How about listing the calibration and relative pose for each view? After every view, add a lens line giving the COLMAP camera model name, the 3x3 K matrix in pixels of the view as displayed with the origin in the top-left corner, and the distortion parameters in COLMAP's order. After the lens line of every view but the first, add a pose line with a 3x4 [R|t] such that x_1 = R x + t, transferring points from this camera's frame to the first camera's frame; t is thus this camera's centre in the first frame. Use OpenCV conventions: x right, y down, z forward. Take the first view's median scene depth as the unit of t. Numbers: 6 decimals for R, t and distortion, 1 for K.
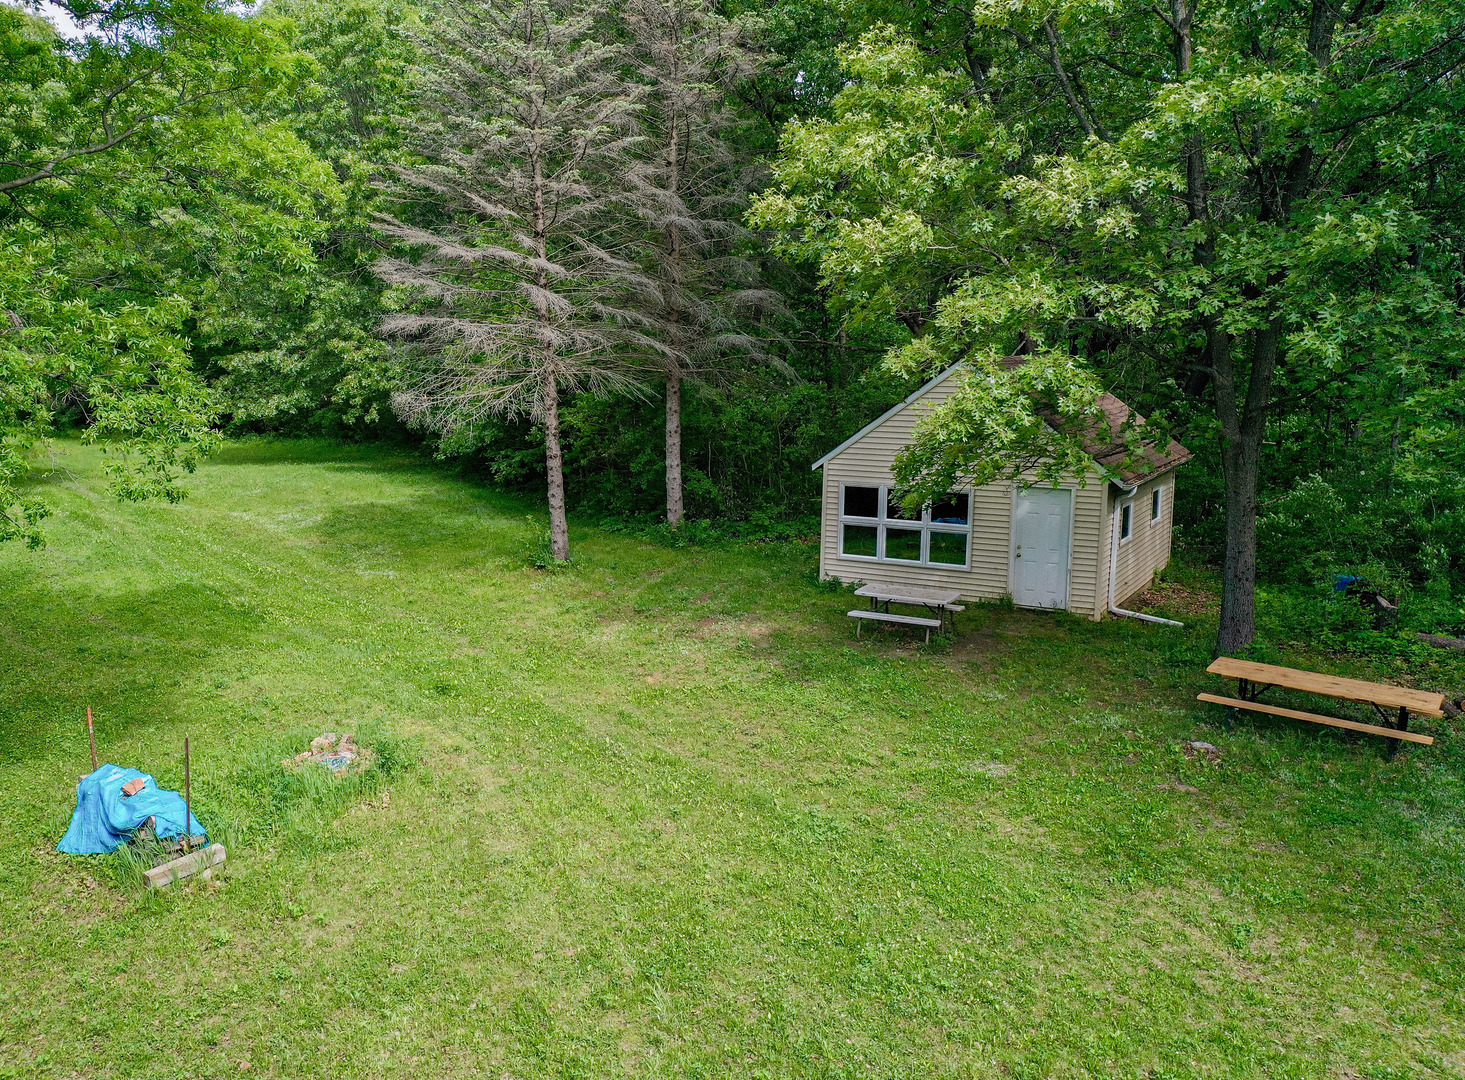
lens RADIAL K [[1300.7, 0, 688.8], [0, 1300.7, 526.4], [0, 0, 1]] dist [0.080950, 0.014770]
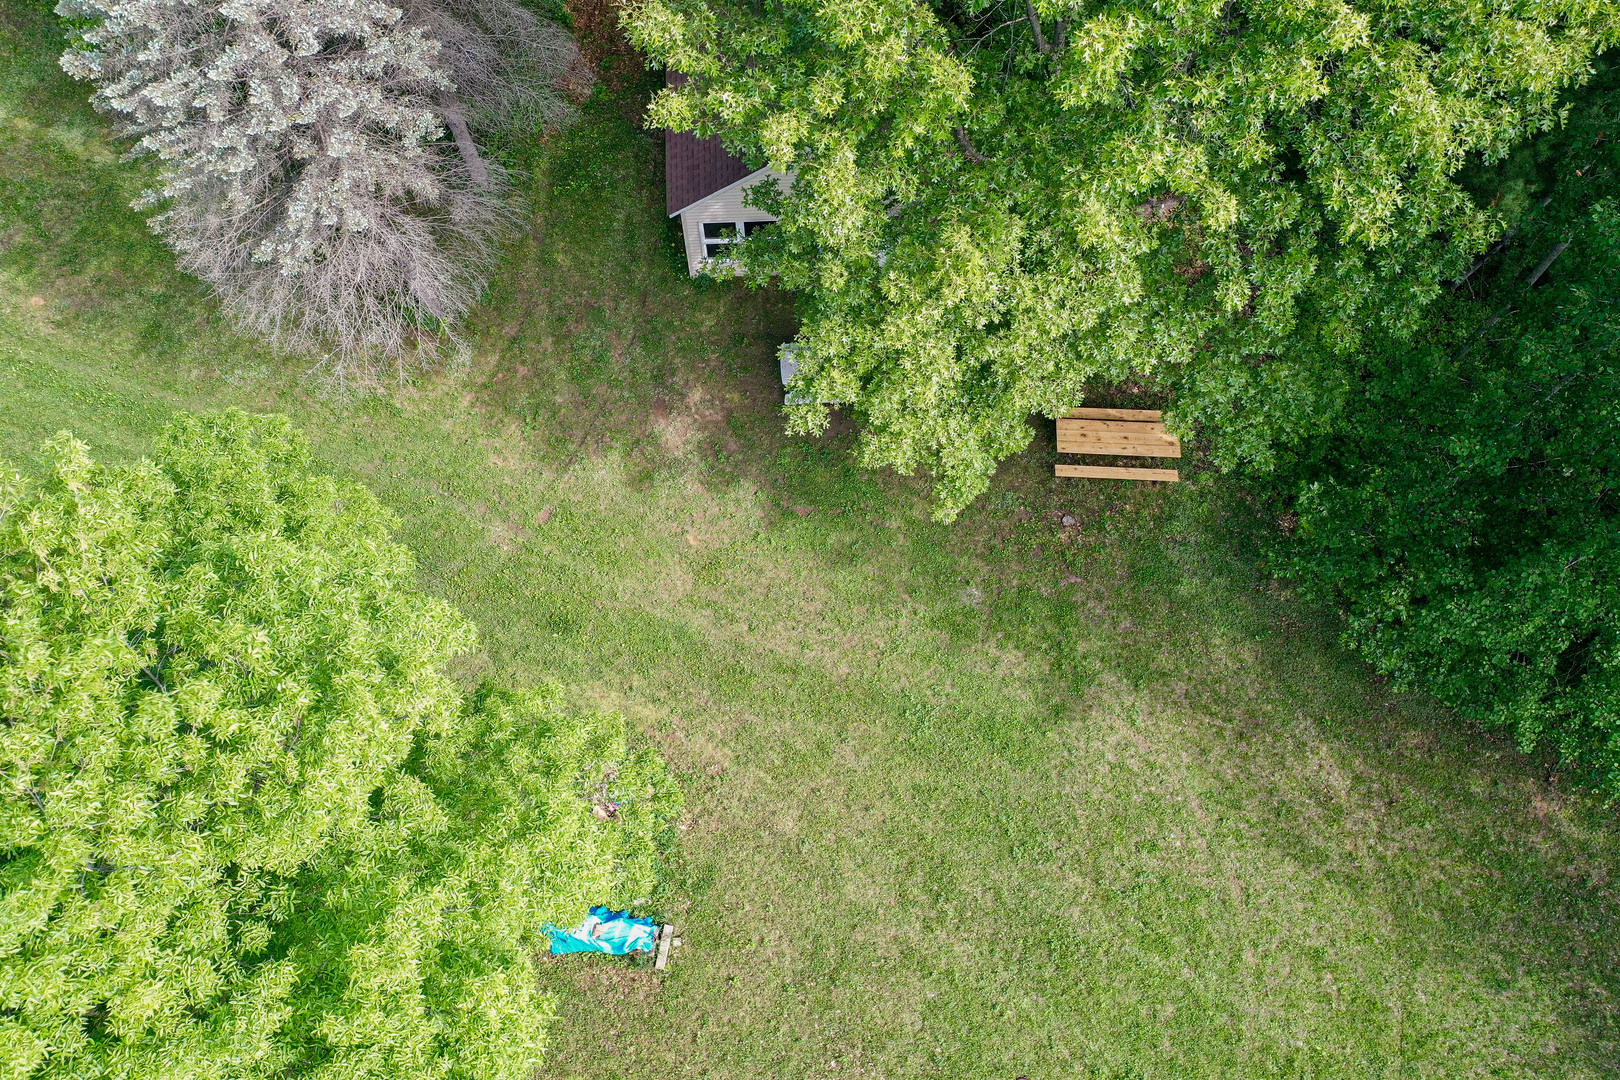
lens RADIAL K [[1282.2, 0, 821.8], [0, 1282.2, 536.5], [0, 0, 1]] dist [0.005468, 0.012525]
pose [[0.844374, -0.498363, 0.196638, -0.151956], [0.079928, 0.480103, 0.873563, -0.903348], [-0.529758, -0.721897, 0.445220, 0.282683]]
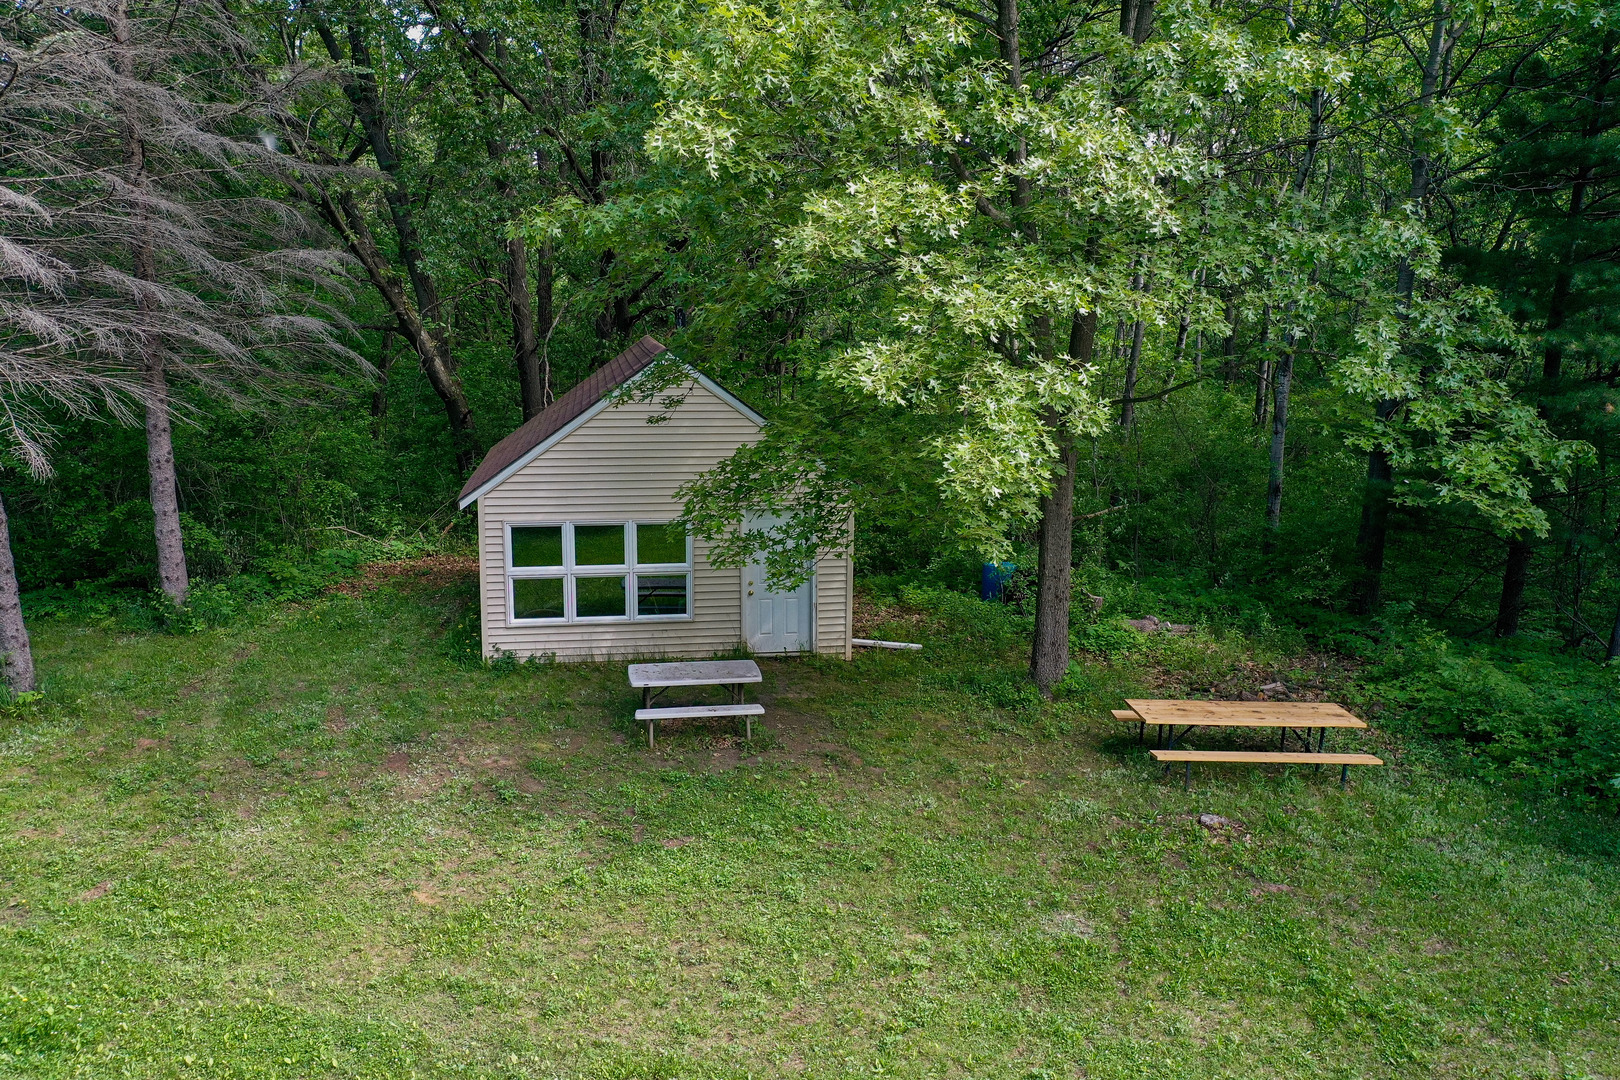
lens RADIAL K [[1282.2, 0, 817.8], [0, 1282.2, 535.8], [0, 0, 1]] dist [0.005468, 0.012525]
pose [[0.770366, -0.112295, 0.627635, -0.210893], [0.085544, 0.993672, 0.072788, -0.067629], [-0.631838, -0.002384, 0.775097, 0.357518]]
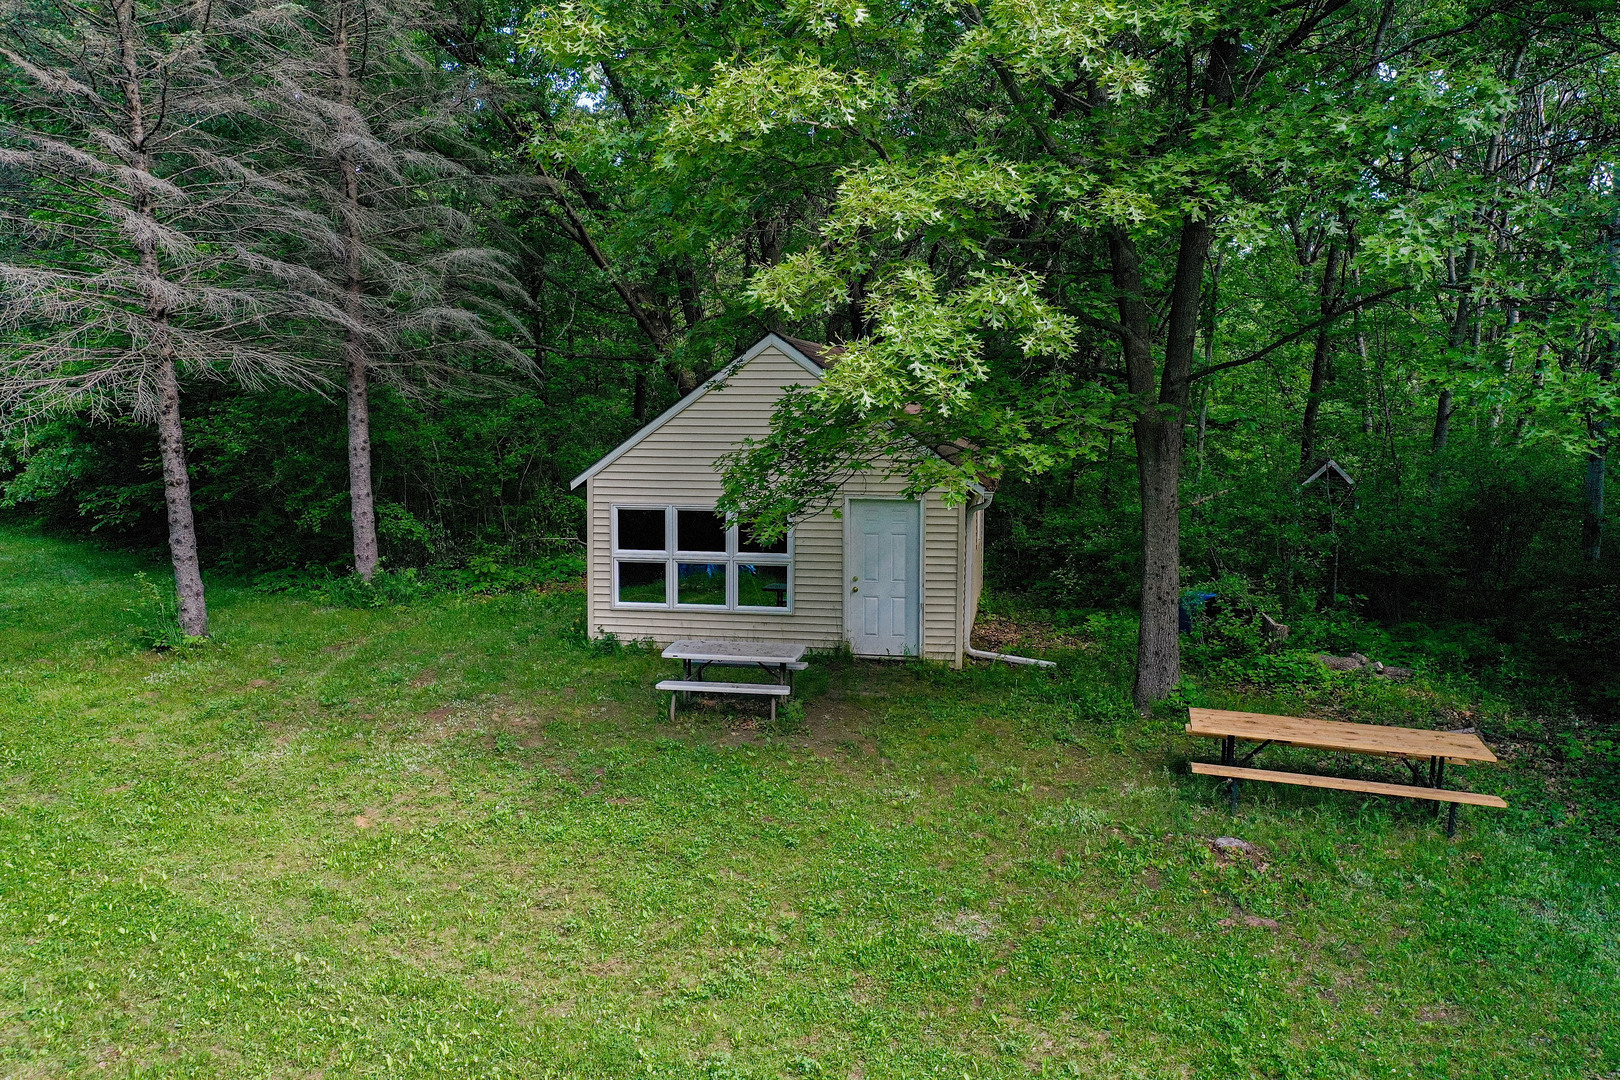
lens RADIAL K [[1282.2, 0, 812.9], [0, 1282.2, 540.1], [0, 0, 1]] dist [0.005468, 0.012525]
pose [[0.938784, -0.041546, 0.341991, -0.026595], [0.051610, 0.998459, -0.020377, 0.007110], [-0.340618, 0.036780, 0.939482, 0.301781]]
